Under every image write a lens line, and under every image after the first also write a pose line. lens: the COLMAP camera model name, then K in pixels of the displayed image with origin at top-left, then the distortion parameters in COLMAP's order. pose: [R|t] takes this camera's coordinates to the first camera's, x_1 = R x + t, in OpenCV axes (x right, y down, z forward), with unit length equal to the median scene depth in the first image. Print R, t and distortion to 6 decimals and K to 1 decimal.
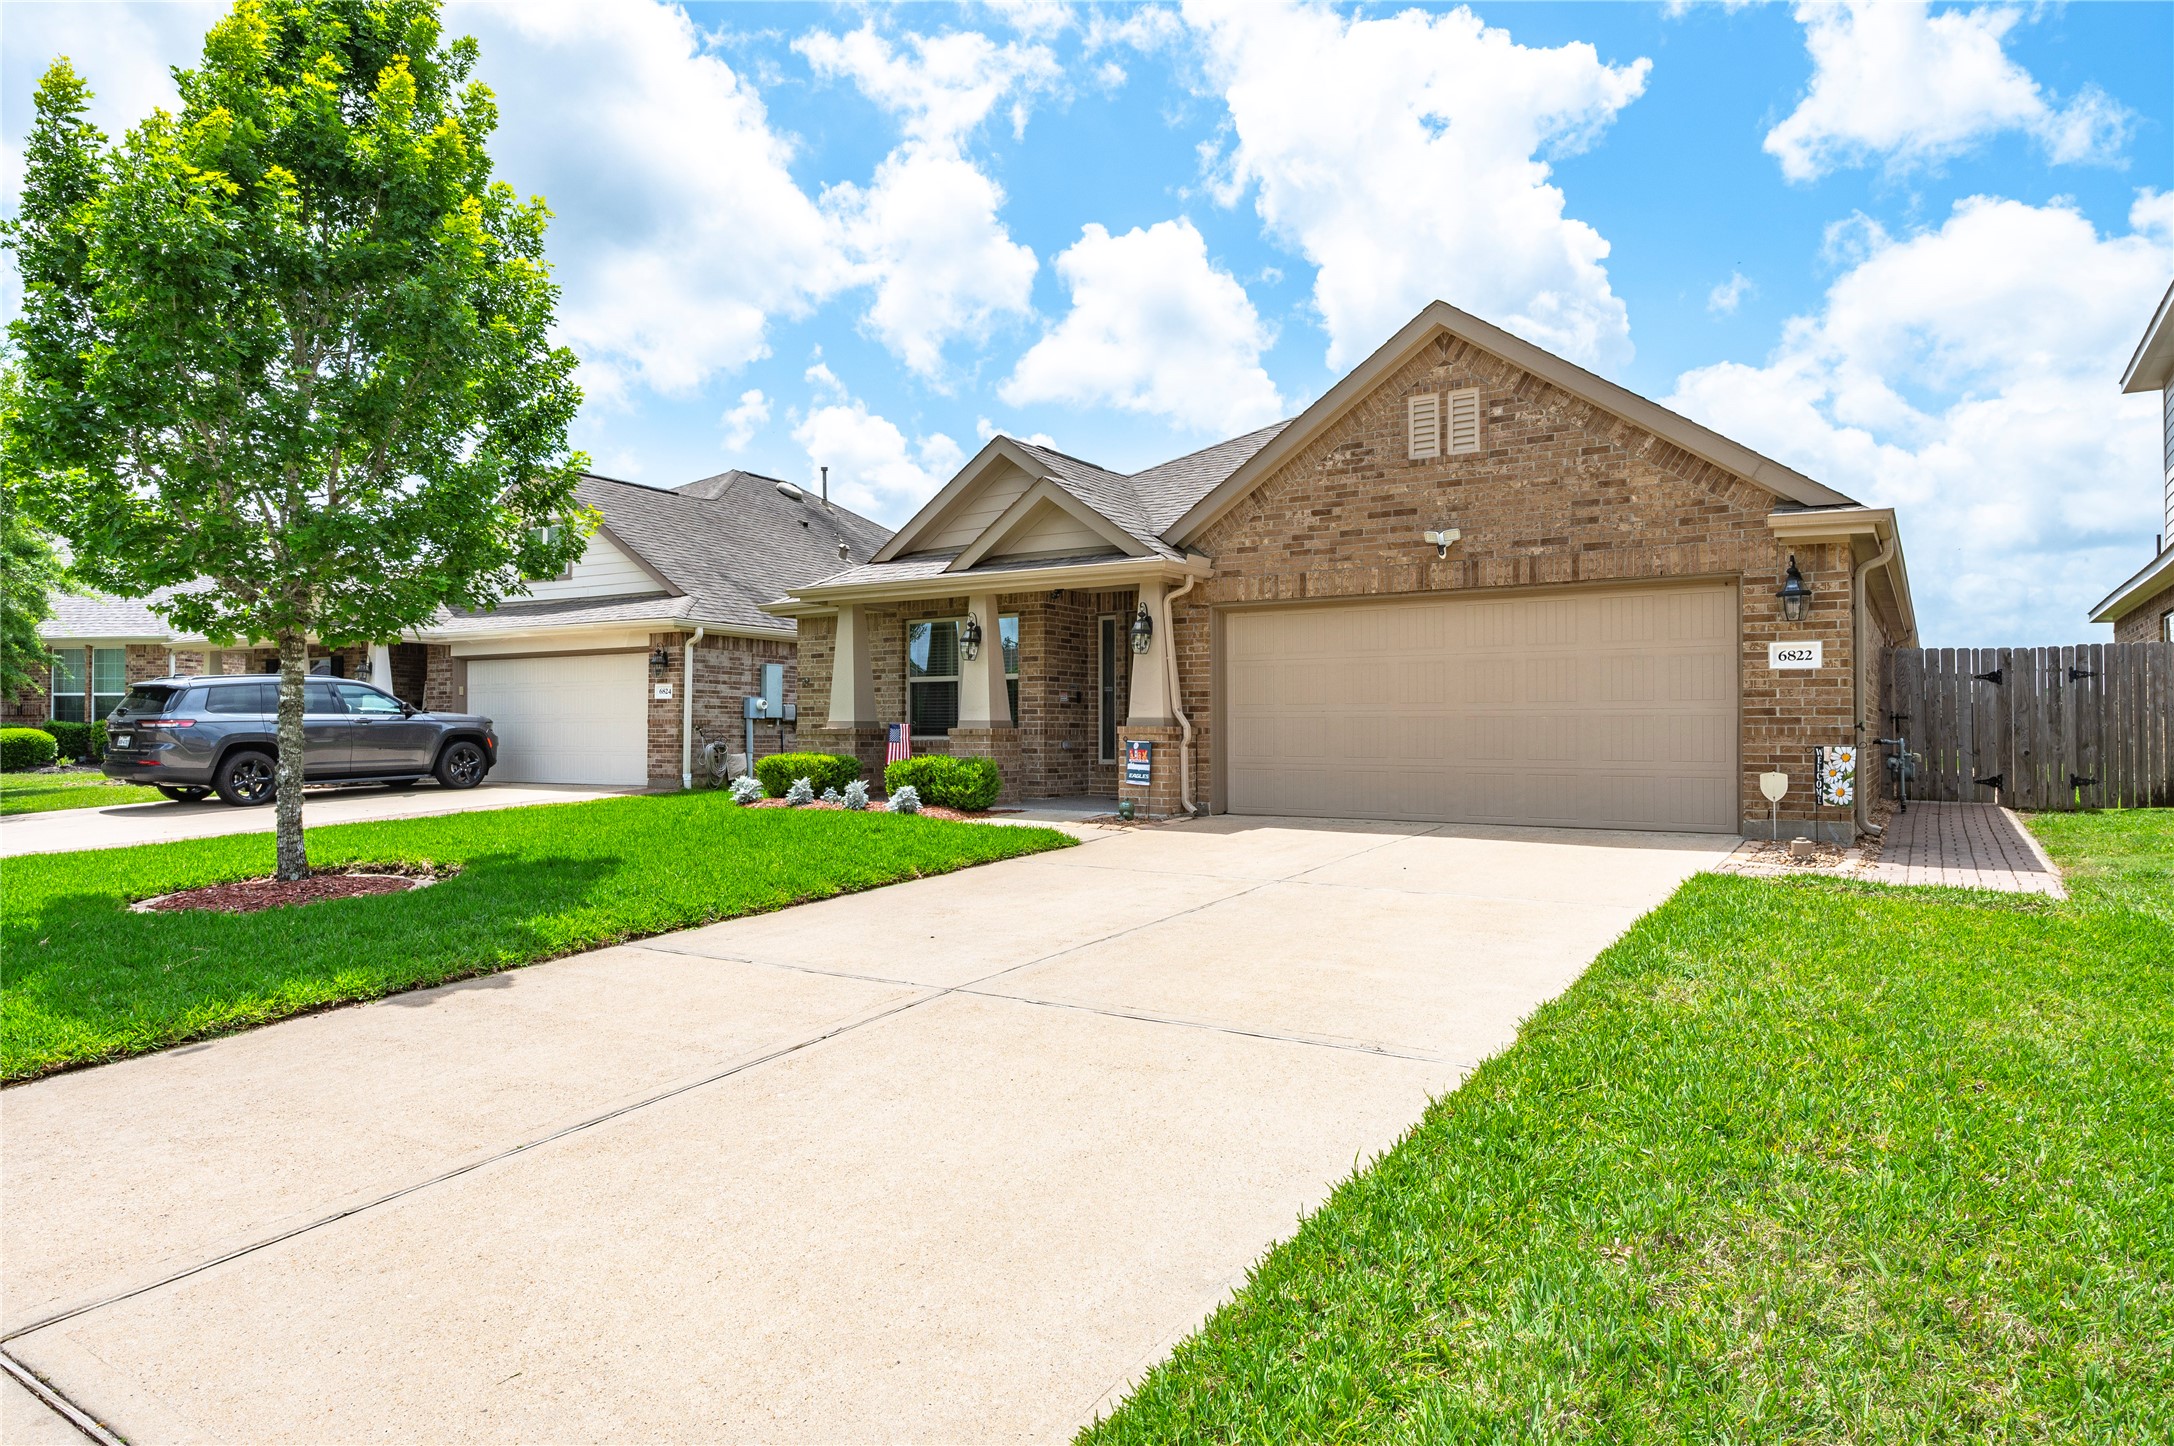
lens RADIAL K [[1290.6, 0, 1081.2], [0, 1290.6, 720.0], [0, 0, 1]] dist [-0.003051, -0.000466]
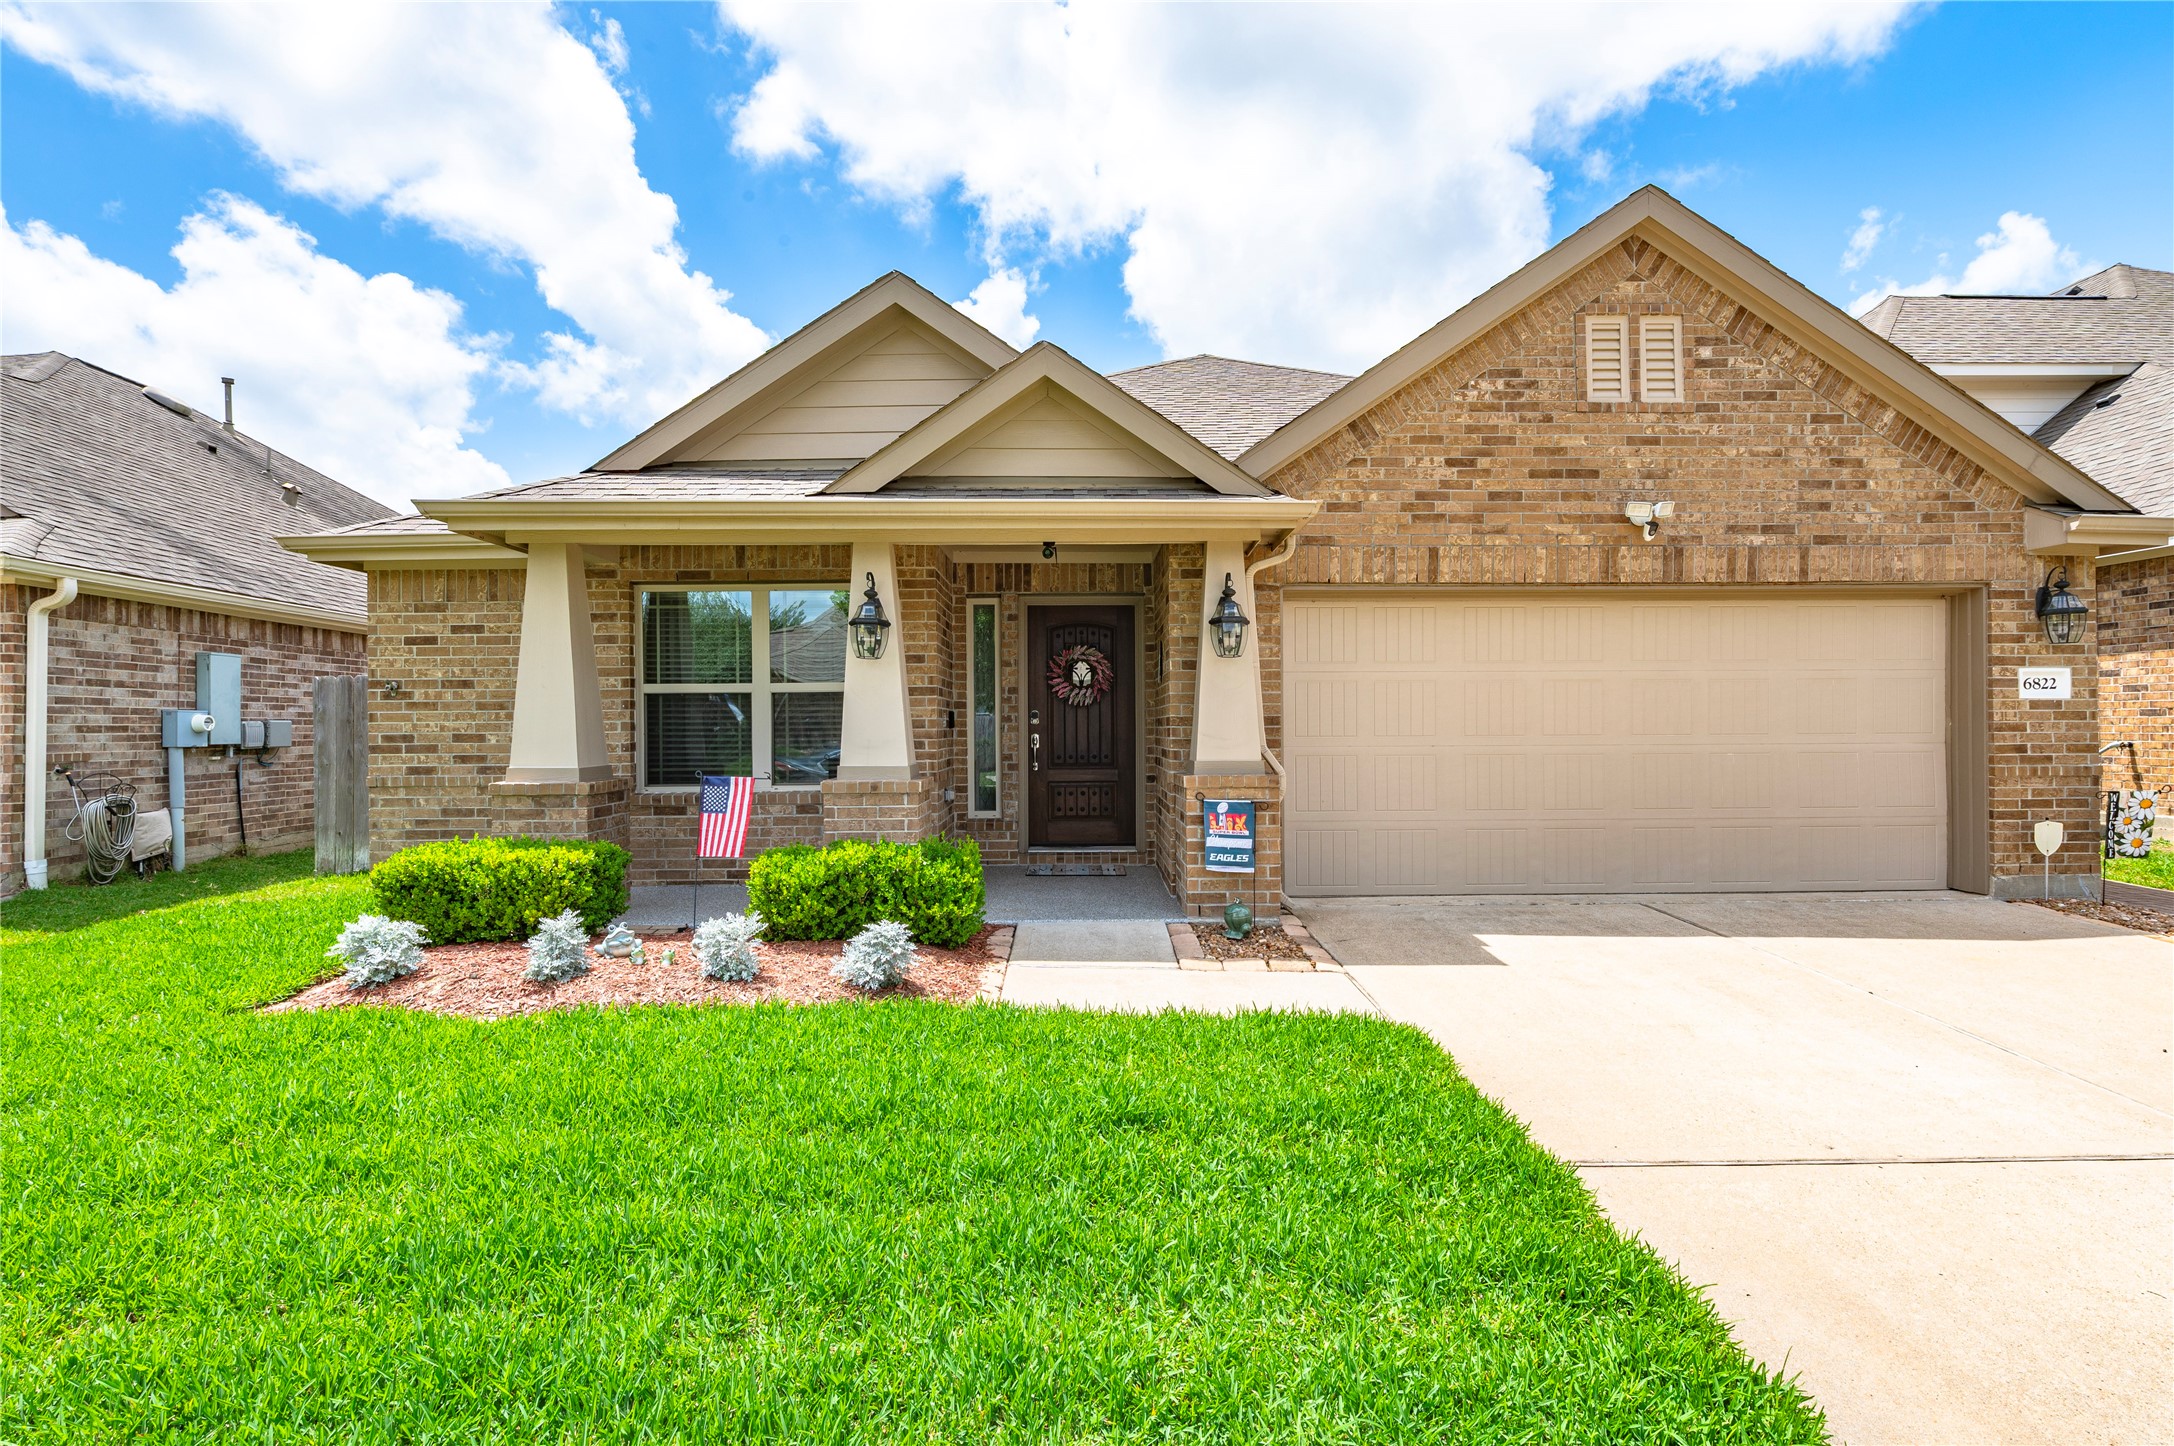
lens RADIAL K [[988.5, 0, 1095.0], [0, 988.5, 721.7], [0, 0, 1]] dist [-0.004729, -0.000194]
pose [[0.820716, -0.005443, 0.571310, -0.286226], [0.001481, 0.999972, 0.007399, -0.025220], [-0.571334, -0.005227, 0.820701, 0.684195]]
